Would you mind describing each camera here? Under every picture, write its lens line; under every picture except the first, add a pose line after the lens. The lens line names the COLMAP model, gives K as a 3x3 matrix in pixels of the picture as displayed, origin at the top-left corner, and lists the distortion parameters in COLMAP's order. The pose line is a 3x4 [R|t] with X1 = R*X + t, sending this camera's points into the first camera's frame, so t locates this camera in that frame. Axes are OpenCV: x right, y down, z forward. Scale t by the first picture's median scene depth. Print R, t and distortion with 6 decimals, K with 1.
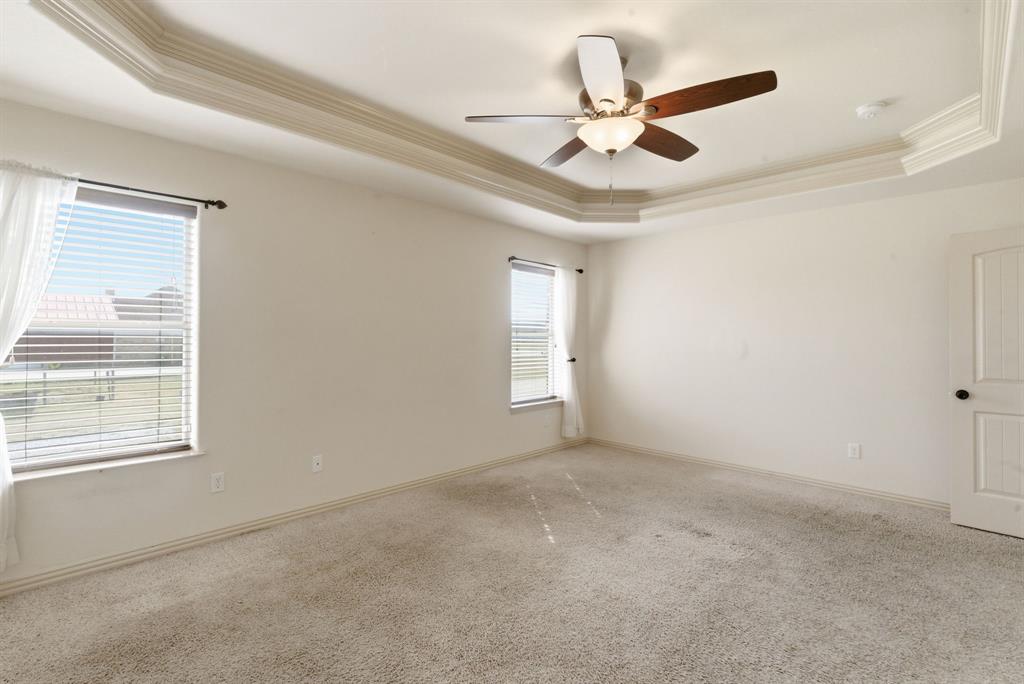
lens RADIAL K [[465.5, 0, 510.2], [0, 465.5, 337.5], [0, 0, 1]] dist [0.007518, -0.004282]
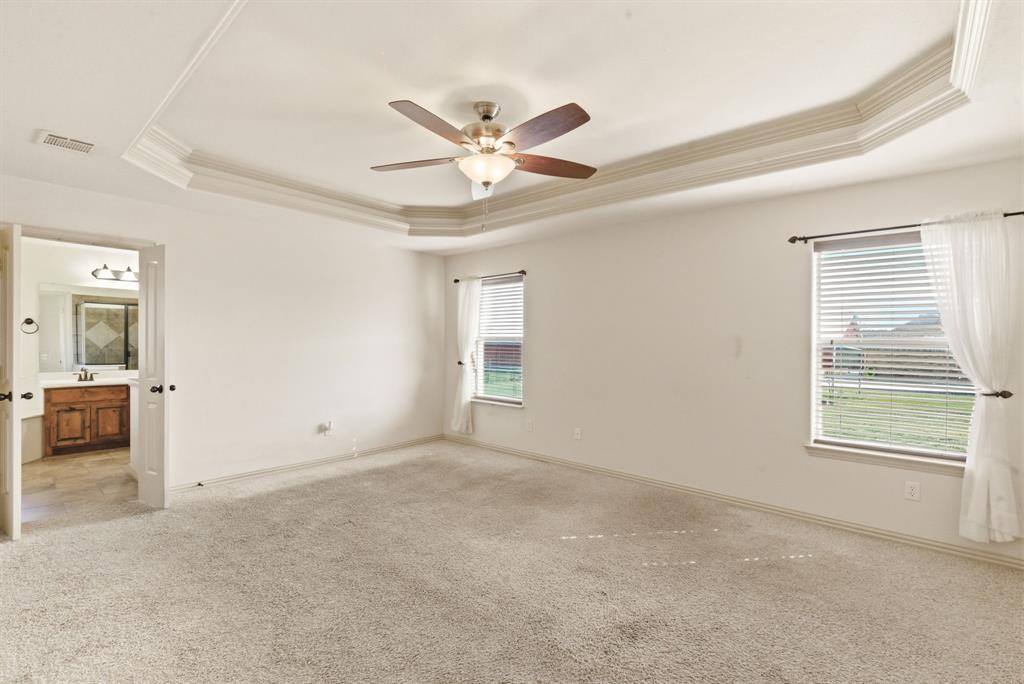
lens RADIAL K [[465.5, 0, 511.6], [0, 465.5, 348.2], [0, 0, 1]] dist [0.007518, -0.004282]
pose [[0.050076, 0.003798, -0.998738, 1.065100], [-0.009703, 0.999947, 0.003316, 0.006165], [0.998698, 0.009525, 0.050110, 0.772783]]
